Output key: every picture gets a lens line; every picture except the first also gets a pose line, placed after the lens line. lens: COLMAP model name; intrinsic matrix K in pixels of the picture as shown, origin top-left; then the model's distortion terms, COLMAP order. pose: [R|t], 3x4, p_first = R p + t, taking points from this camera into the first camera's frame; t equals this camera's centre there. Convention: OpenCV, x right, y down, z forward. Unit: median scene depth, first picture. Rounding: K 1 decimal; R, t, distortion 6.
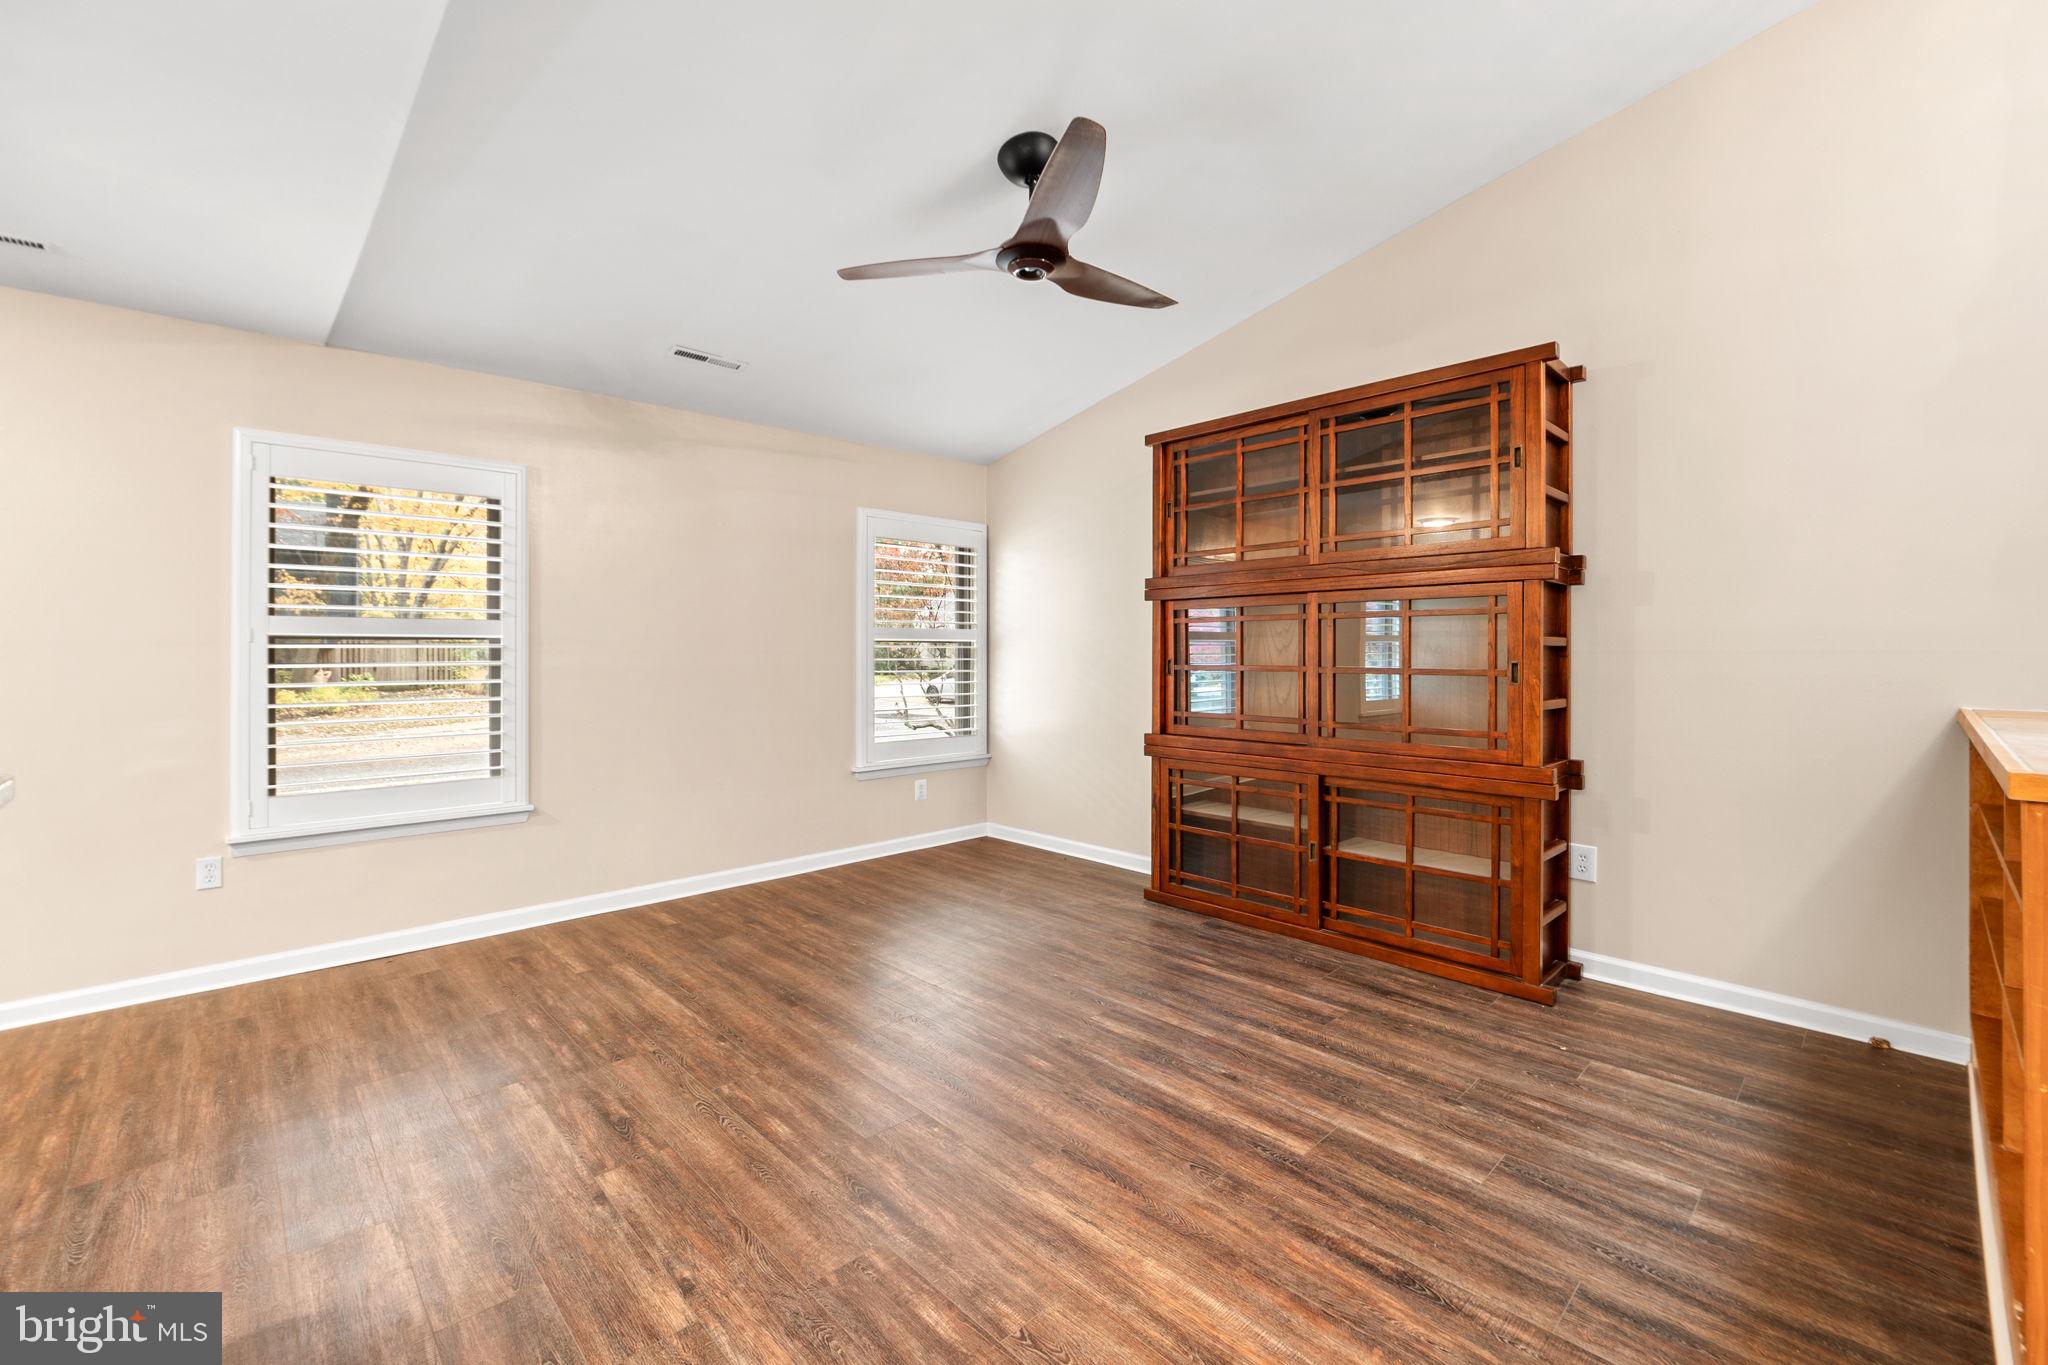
lens RADIAL K [[855.0, 0, 1038.7], [0, 855.0, 645.8], [0, 0, 1]] dist [-0.014094, 0.000711]
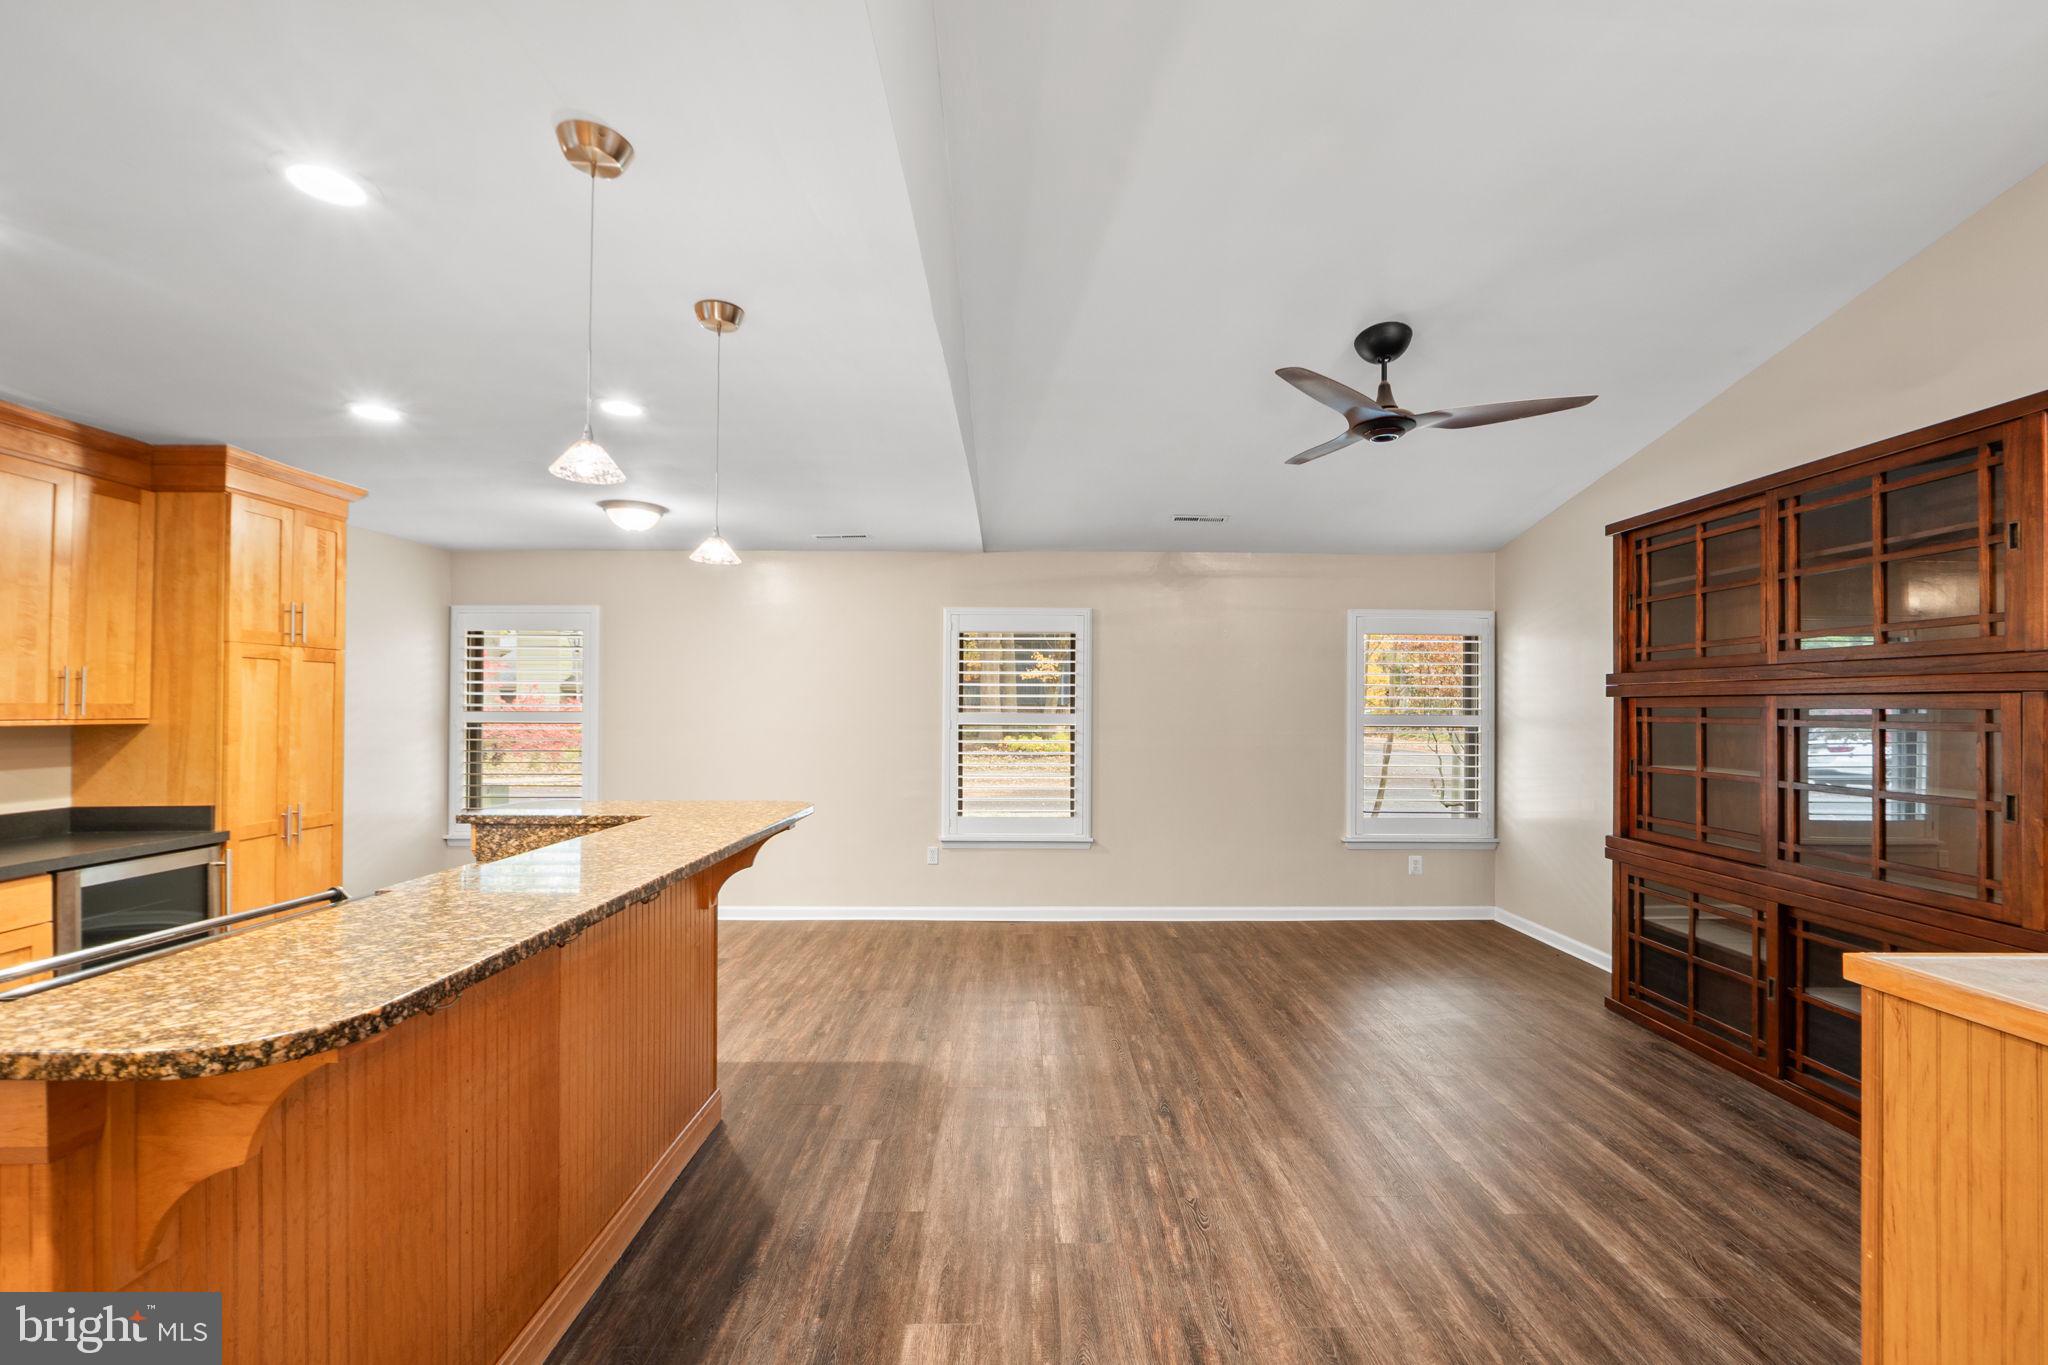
lens RADIAL K [[855.0, 0, 1038.2], [0, 855.0, 697.3], [0, 0, 1]] dist [-0.014094, 0.000711]
pose [[0.731855, 0.000787, -0.681460, 0.365798], [-0.003935, 0.999988, -0.003071, -0.055601], [0.681450, 0.004929, 0.731849, -0.160361]]
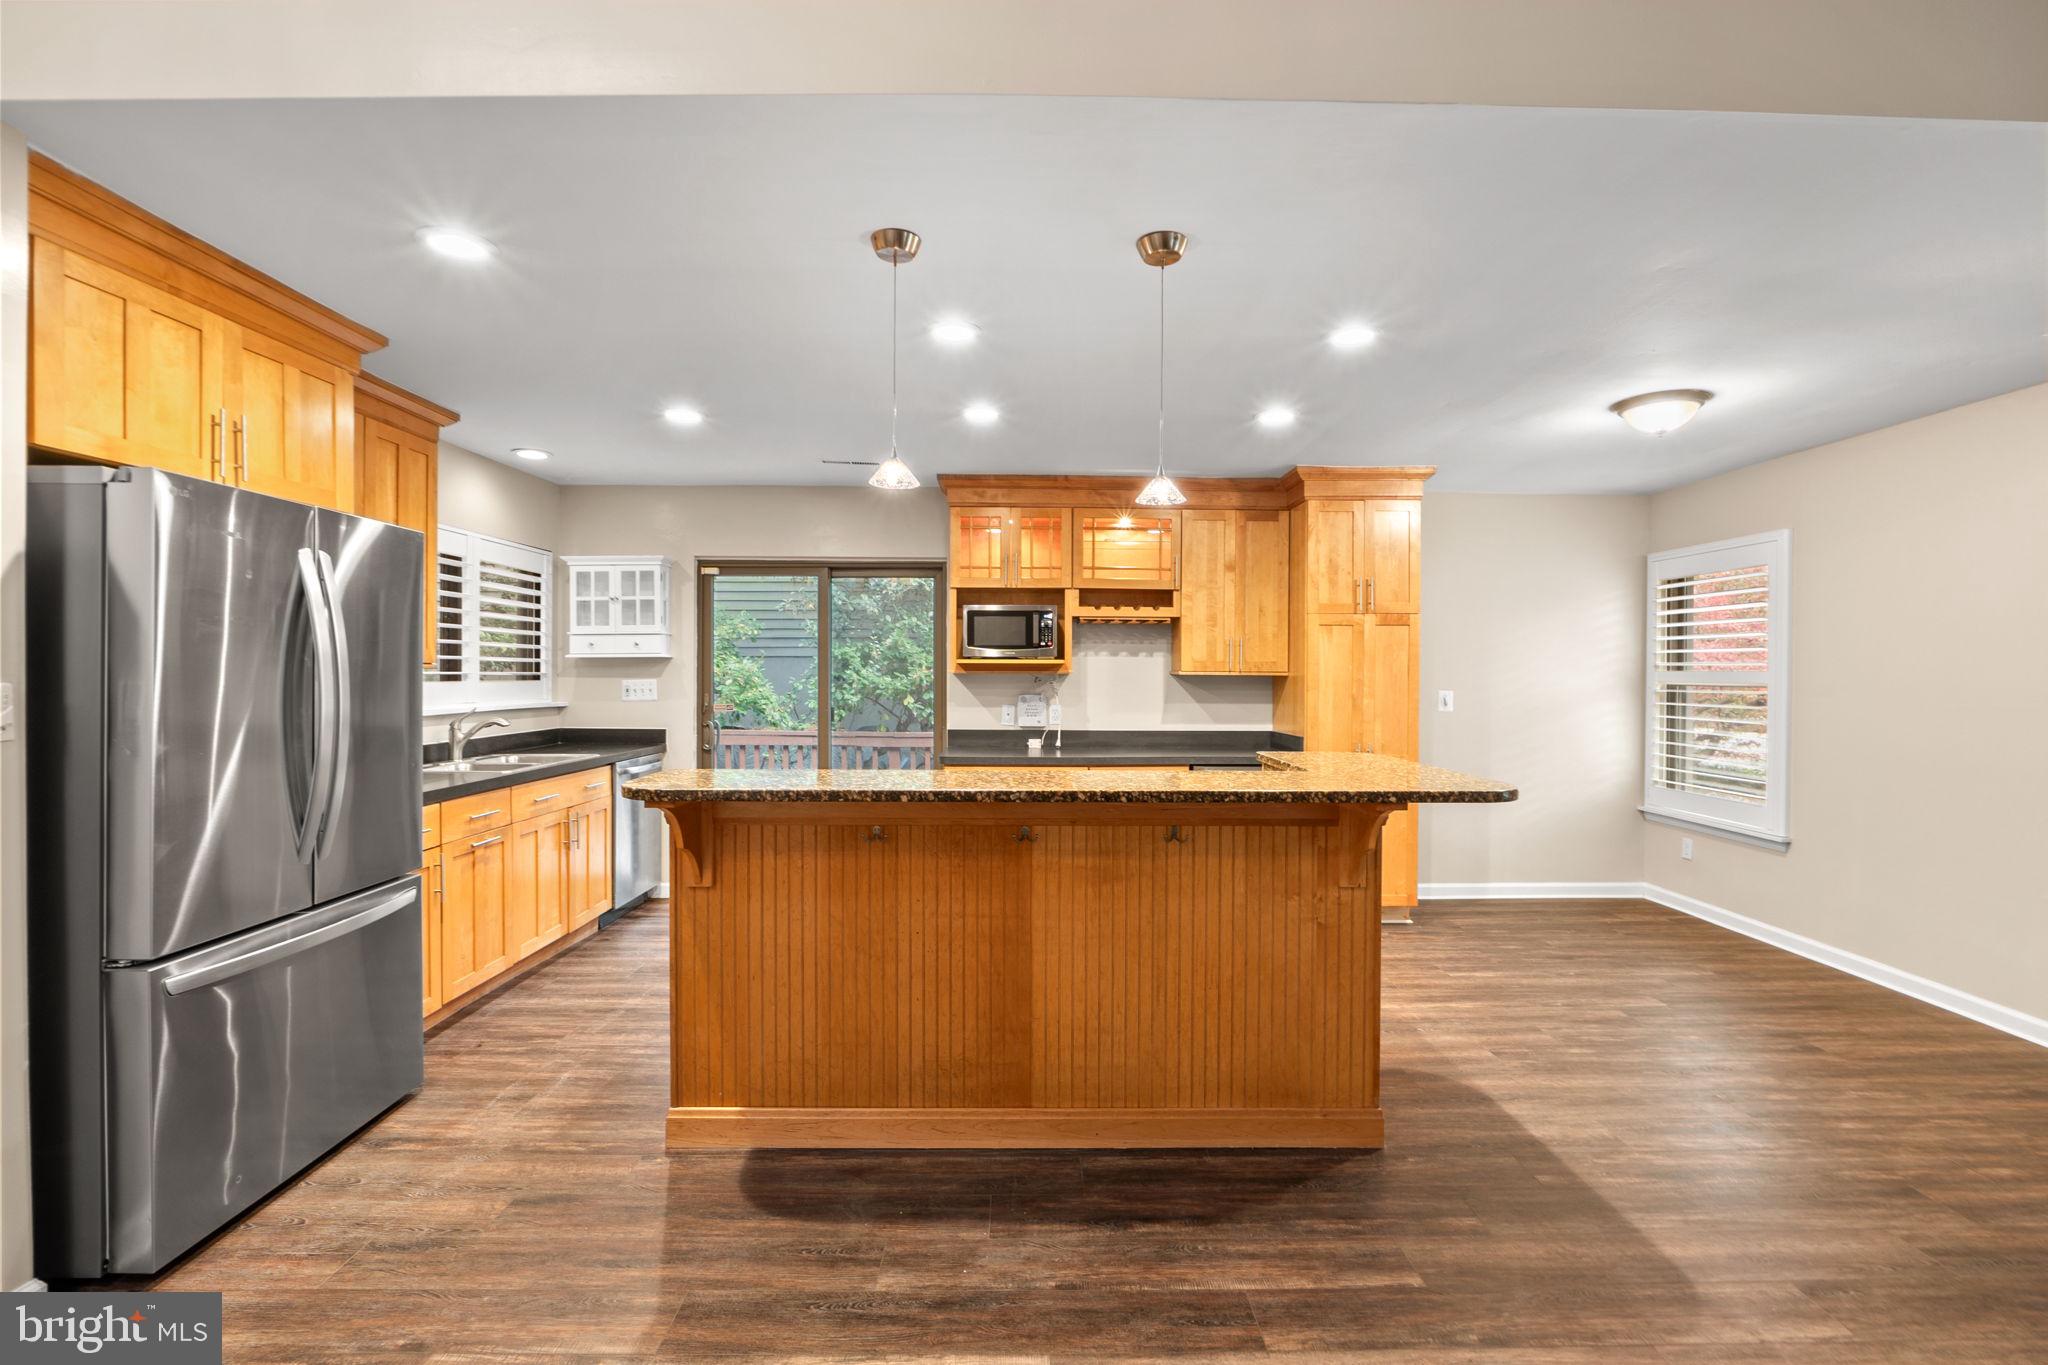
lens RADIAL K [[895.7, 0, 1032.3], [0, 895.7, 678.7], [0, 0, 1]] dist [-0.007821, 0.001481]
pose [[-0.684229, 0.011041, -0.729184, 0.298694], [0.004102, 0.999928, 0.011292, -0.038281], [0.729256, 0.004735, -0.684225, 0.512503]]
